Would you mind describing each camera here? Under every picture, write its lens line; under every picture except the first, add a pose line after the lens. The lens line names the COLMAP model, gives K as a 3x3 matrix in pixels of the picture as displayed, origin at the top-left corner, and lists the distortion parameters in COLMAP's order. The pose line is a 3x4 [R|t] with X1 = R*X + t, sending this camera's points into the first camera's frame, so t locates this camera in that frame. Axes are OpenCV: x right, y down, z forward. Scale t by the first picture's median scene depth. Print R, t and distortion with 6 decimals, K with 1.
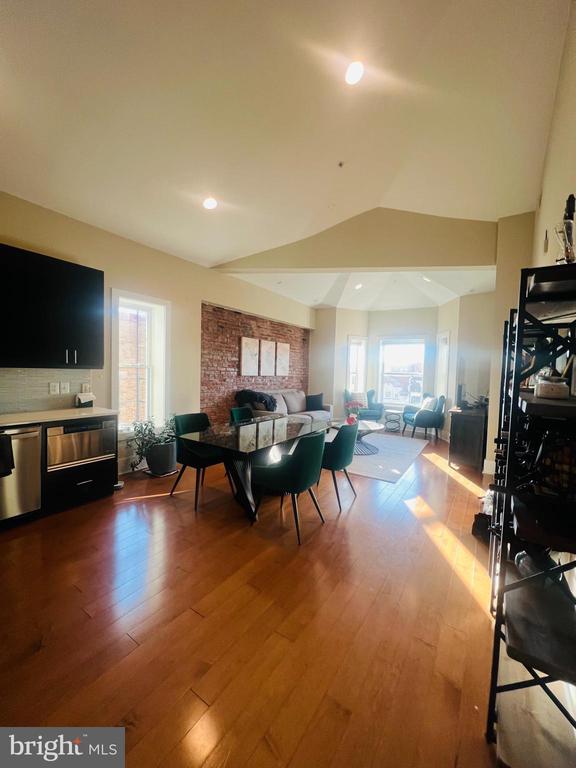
lens RADIAL K [[313.9, 0, 287.4], [0, 313.9, 384.5], [0, 0, 1]] dist [0.008977, 0.000106]
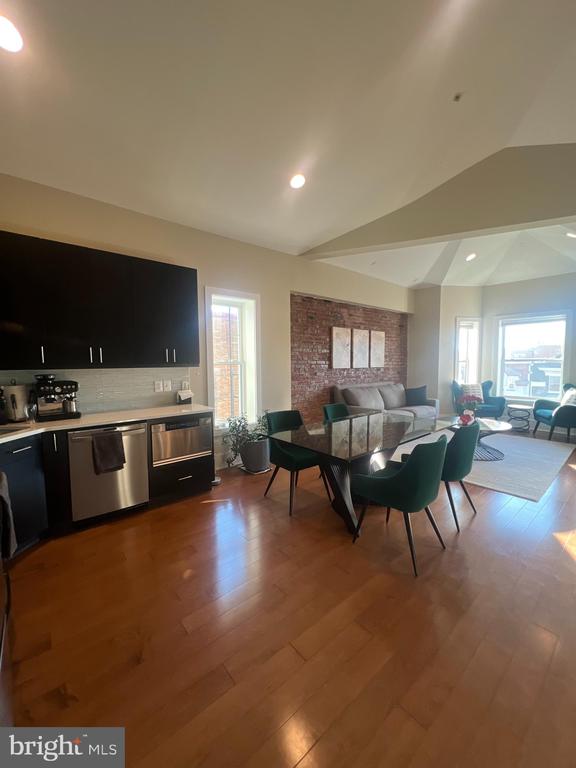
lens RADIAL K [[312.5, 0, 285.0], [0, 312.5, 384.7], [0, 0, 1]] dist [0.003310, 0.000253]
pose [[0.959649, -0.016563, -0.280714, -0.024655], [0.023472, 0.999498, 0.021270, -0.003596], [0.280221, -0.027001, 0.959556, 0.071989]]
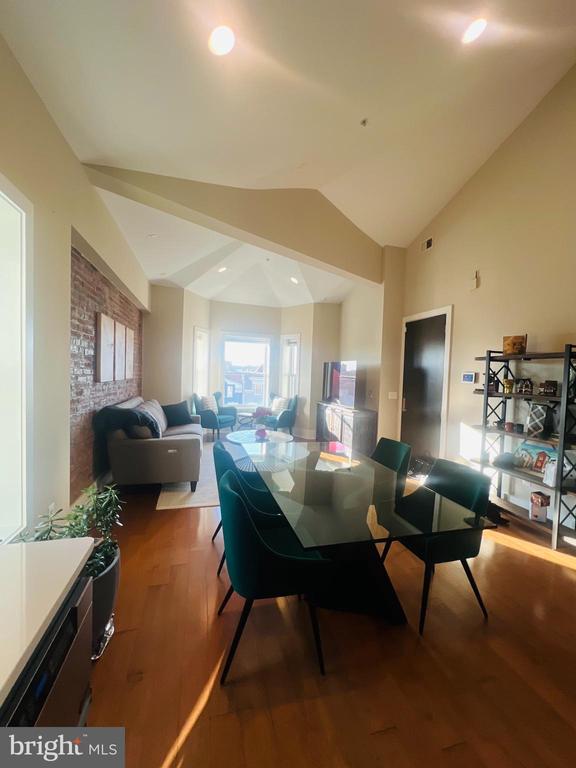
lens RADIAL K [[313.9, 0, 288.9], [0, 313.9, 381.4], [0, 0, 1]] dist [0.008977, 0.000106]
pose [[0.658000, -0.027705, 0.752508, -0.381669], [0.020344, 0.999612, 0.019013, -0.036346], [-0.752743, 0.002798, 0.658308, 0.412295]]
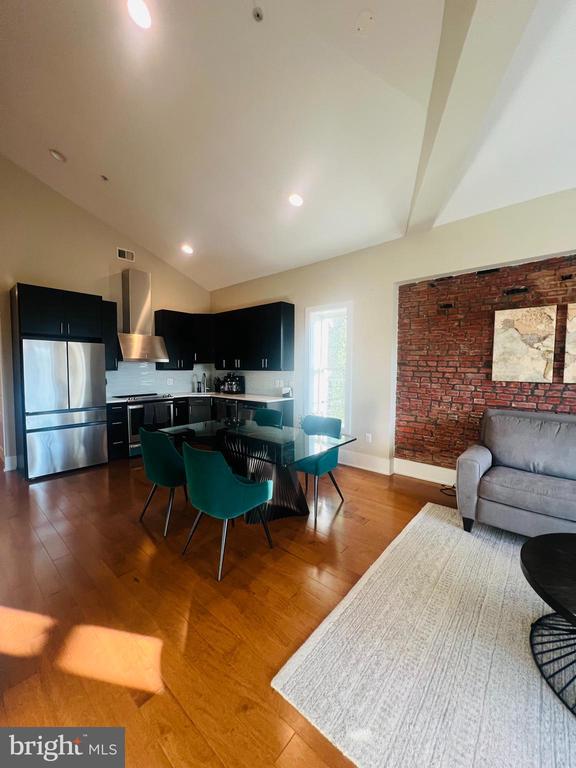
lens RADIAL K [[312.5, 0, 280.6], [0, 312.5, 385.4], [0, 0, 1]] dist [0.003310, 0.000253]
pose [[-0.151473, 0.031022, -0.987974, 0.511166], [-0.050128, 0.997980, 0.039021, -0.025041], [0.987189, 0.055436, -0.149612, 0.779578]]
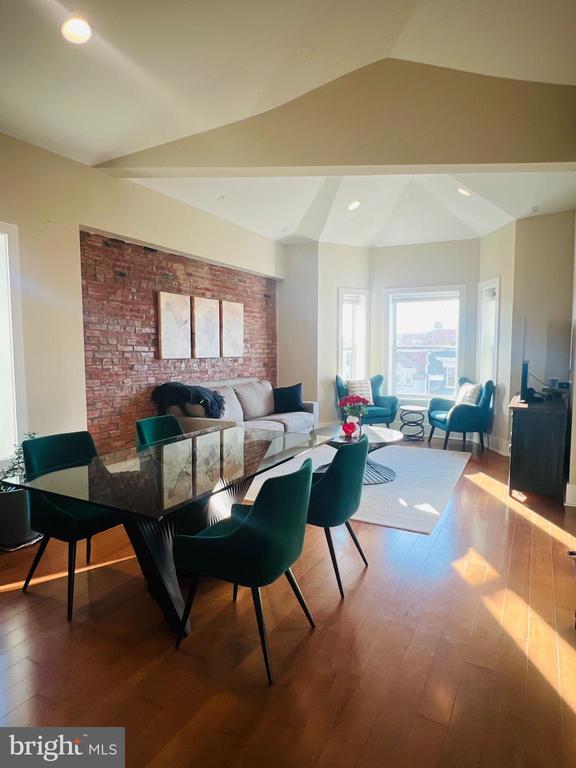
lens RADIAL K [[471.8, 0, 285.3], [0, 471.8, 385.8], [0, 0, 1]] dist [0.010676, 0.002693]
pose [[0.995809, -0.036055, 0.084047, 0.007289], [0.032926, 0.998723, 0.038331, -0.004704], [-0.085322, -0.035403, 0.995724, 0.117424]]
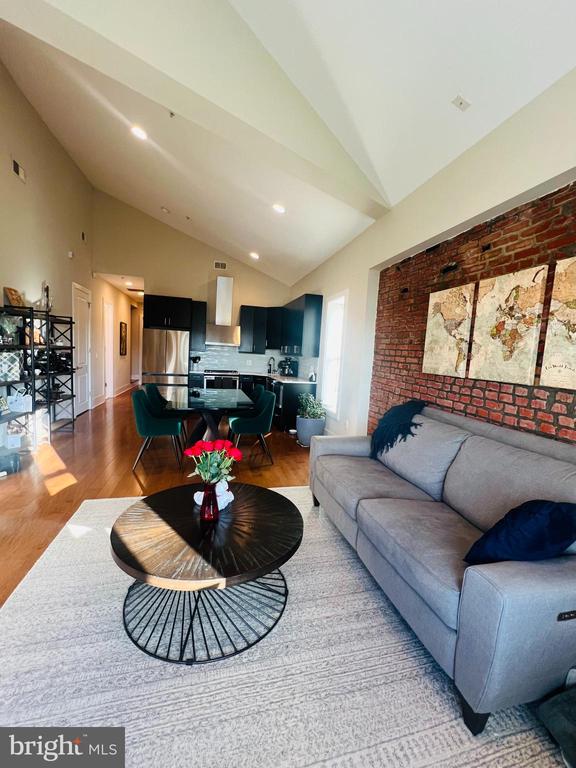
lens RADIAL K [[315.7, 0, 285.4], [0, 315.7, 383.0], [0, 0, 1]] dist [-0.001137, -0.000036]
pose [[-0.675222, 0.004922, -0.737598, 0.407992], [-0.103685, 0.989416, 0.101519, -0.044470], [0.730291, 0.145026, -0.667565, 1.293503]]
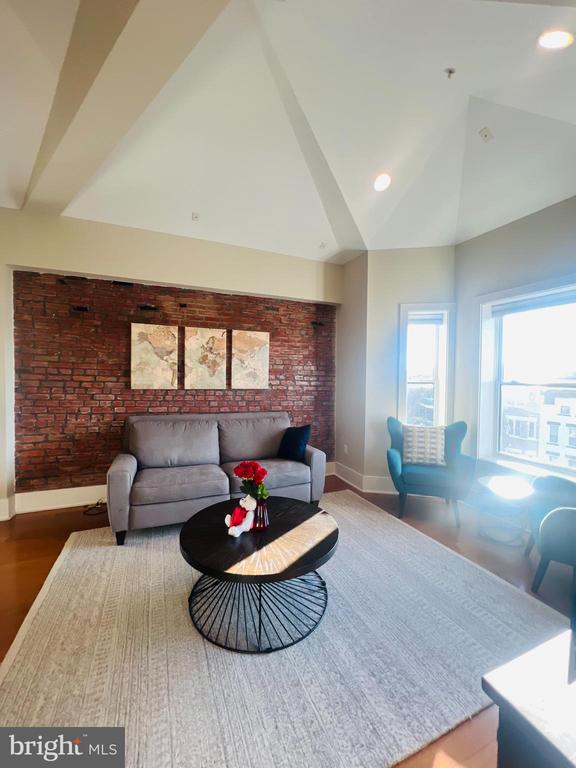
lens RADIAL K [[312.5, 0, 292.3], [0, 312.5, 384.9], [0, 0, 1]] dist [0.003310, 0.000253]
pose [[0.822853, -0.005140, -0.568231, 0.476931], [-0.013931, 0.999476, -0.029214, -0.025511], [0.568084, 0.031955, 0.822350, 0.757046]]
